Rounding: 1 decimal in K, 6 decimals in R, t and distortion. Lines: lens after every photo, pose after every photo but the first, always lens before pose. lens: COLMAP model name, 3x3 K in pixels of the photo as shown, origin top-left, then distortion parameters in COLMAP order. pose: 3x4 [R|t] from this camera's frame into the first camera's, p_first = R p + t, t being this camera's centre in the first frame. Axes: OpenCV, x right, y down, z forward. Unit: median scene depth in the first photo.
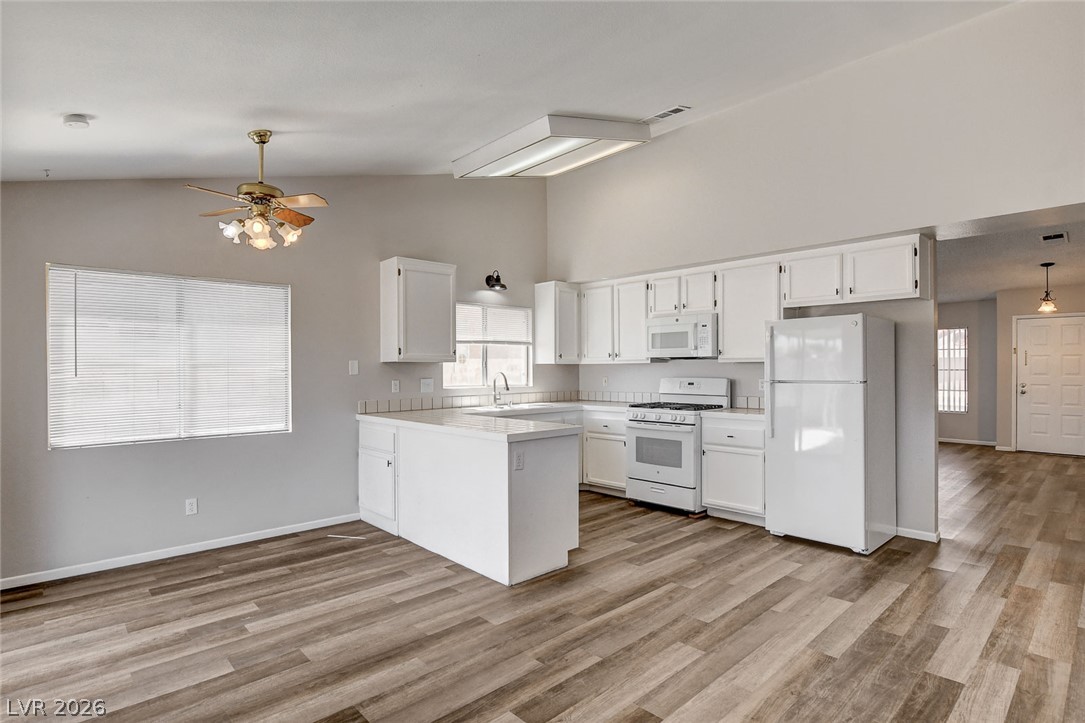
lens RADIAL K [[549.4, 0, 545.1], [0, 549.4, 367.4], [0, 0, 1]] dist [-0.023133, 0.001437]
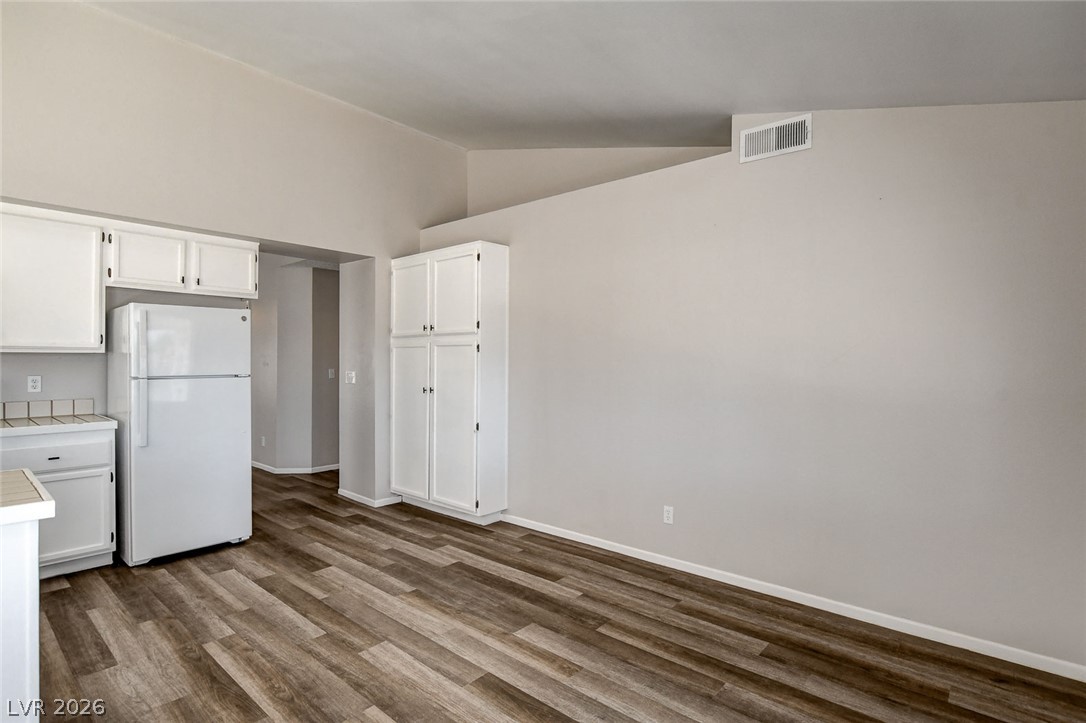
lens RADIAL K [[537.8, 0, 543.0], [0, 537.8, 361.5], [0, 0, 1]] dist [-0.016007, 0.000670]
pose [[-0.099108, 0.002753, 0.995073, -0.383219], [-0.006635, 0.999972, -0.003427, -0.000029], [-0.995055, -0.006942, -0.099087, 0.421503]]
